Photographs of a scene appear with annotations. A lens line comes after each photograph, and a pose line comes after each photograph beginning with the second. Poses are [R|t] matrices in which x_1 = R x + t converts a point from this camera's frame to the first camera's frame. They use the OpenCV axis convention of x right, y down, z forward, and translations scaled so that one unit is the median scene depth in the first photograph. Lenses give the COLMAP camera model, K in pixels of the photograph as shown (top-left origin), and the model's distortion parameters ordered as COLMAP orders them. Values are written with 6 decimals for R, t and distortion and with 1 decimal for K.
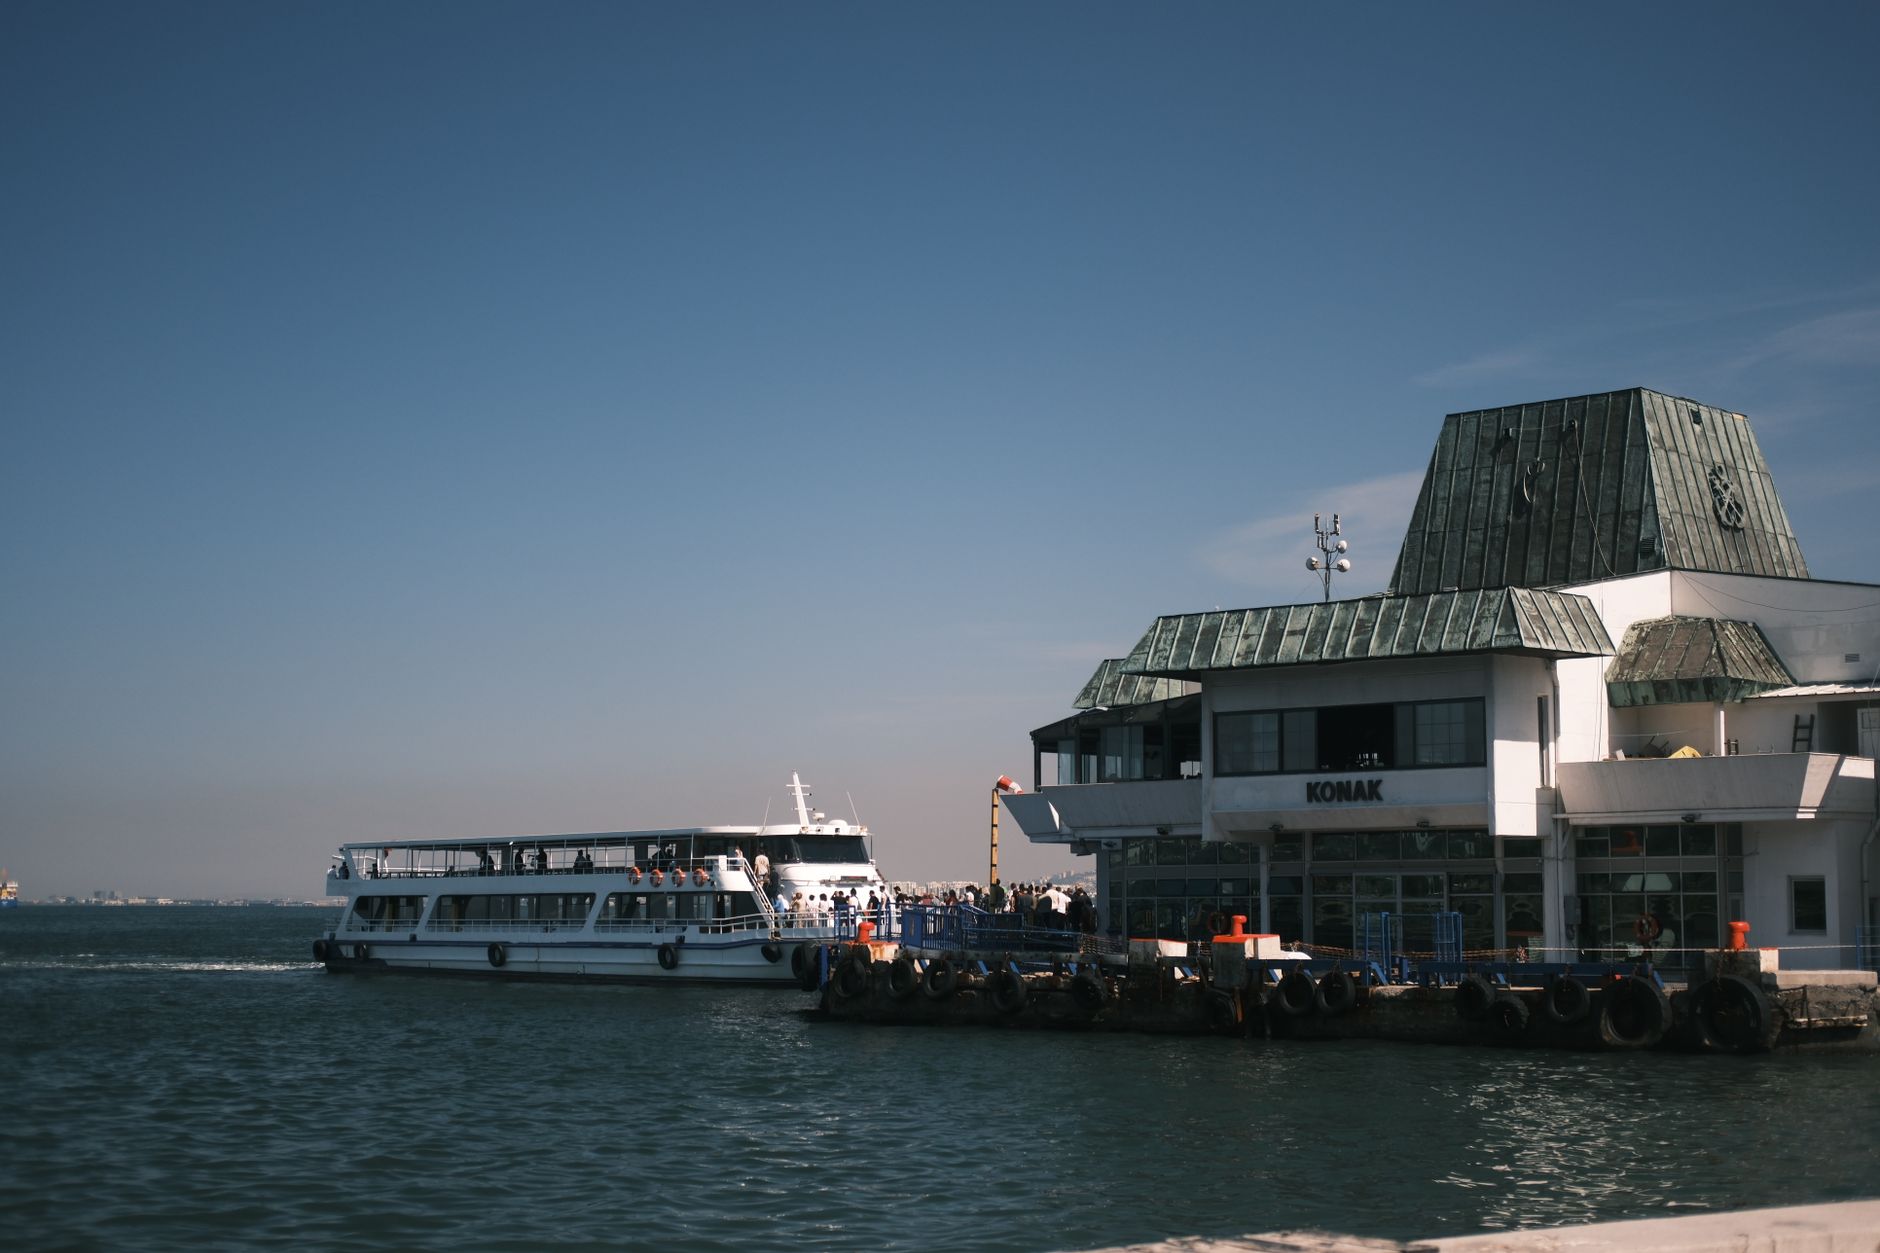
lens RADIAL K [[3619.6, 0, 938.8], [0, 3619.6, 620.8], [0, 0, 1]] dist [-0.087889, 0.000000]
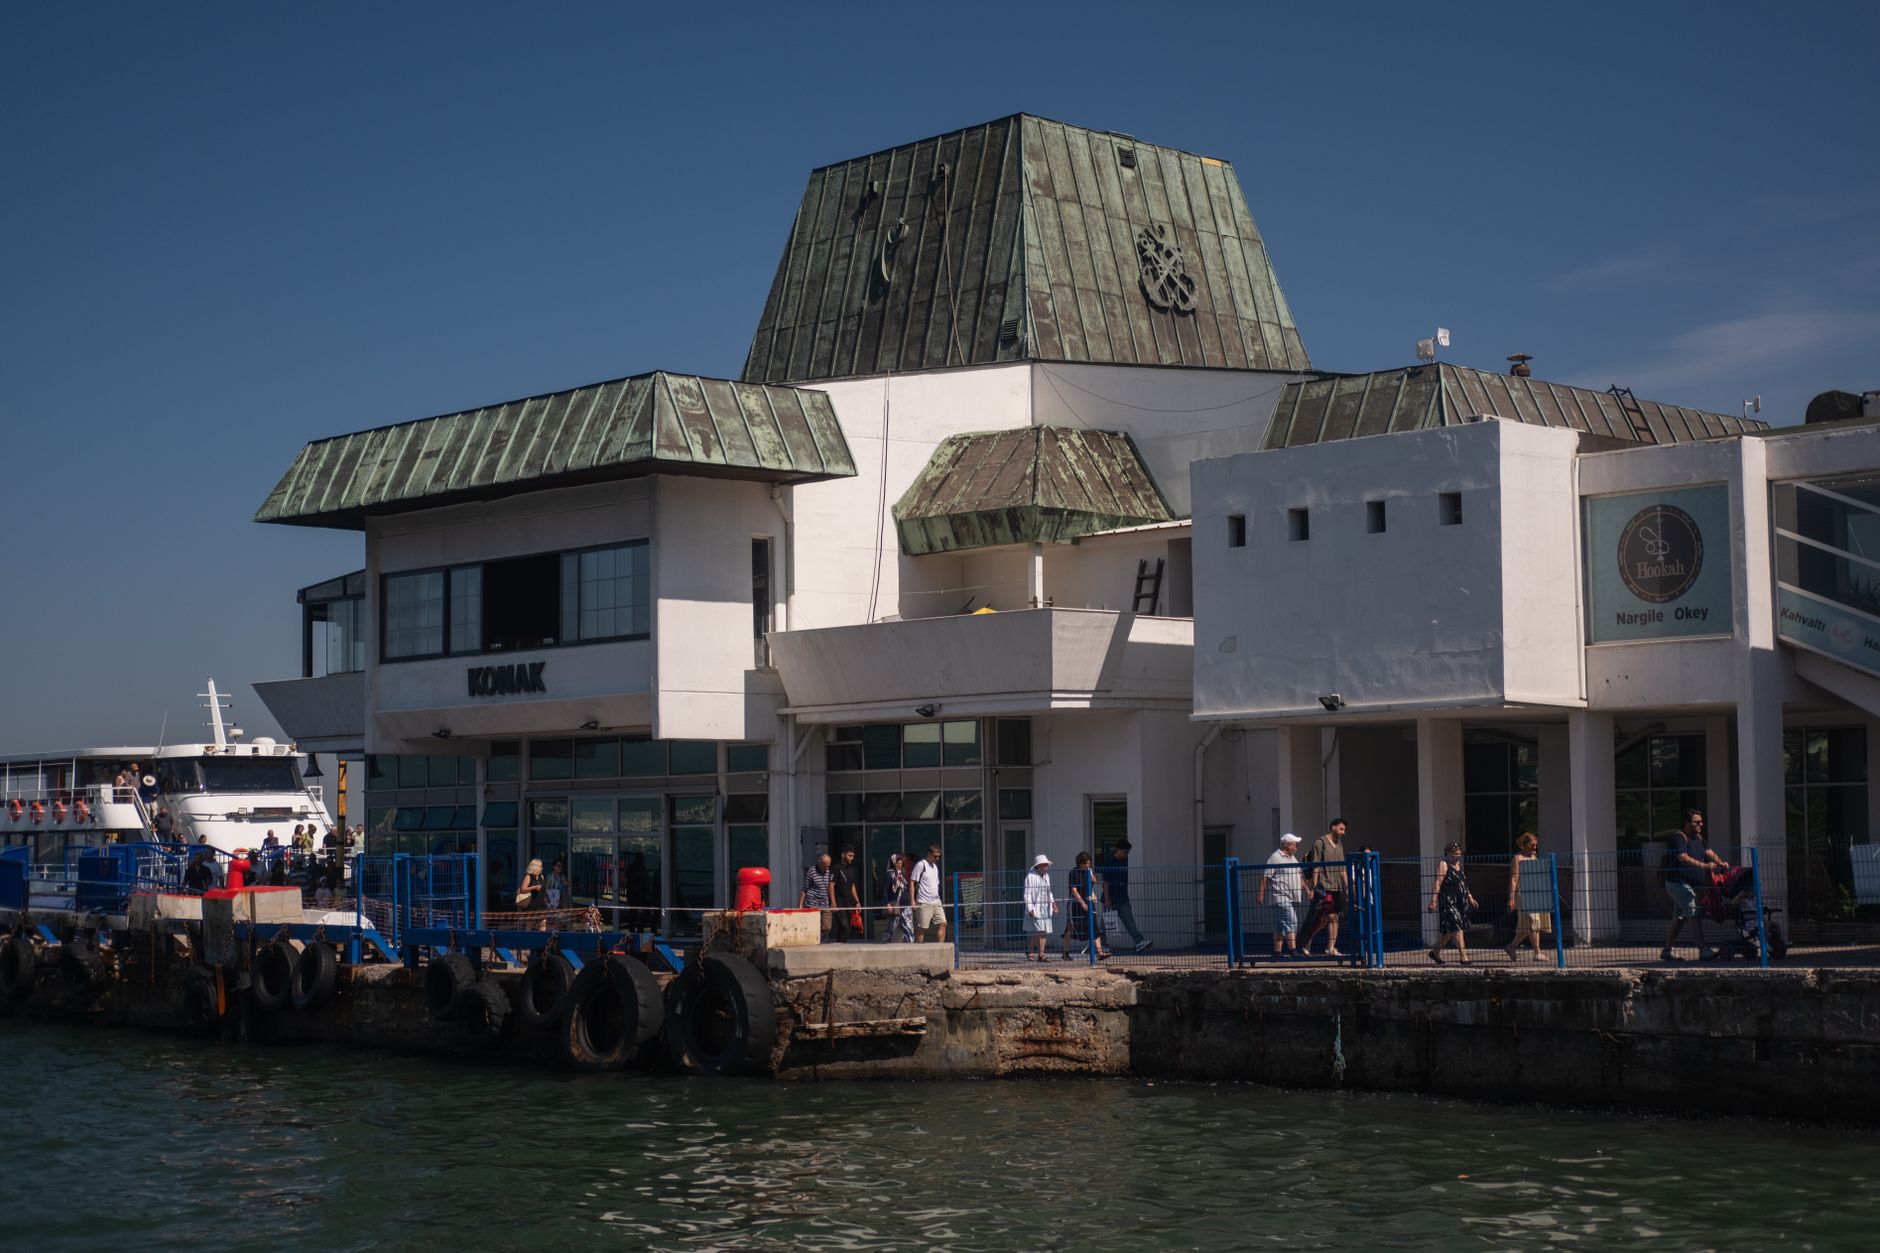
lens RADIAL K [[3619.6, 0, 941.1], [0, 3619.6, 631.1], [0, 0, 1]] dist [-0.087889, 0.000000]
pose [[0.997838, -0.014324, -0.064140, 0.240296], [0.015685, 0.999661, 0.020772, 0.024403], [0.063820, -0.021733, 0.997725, 0.305523]]
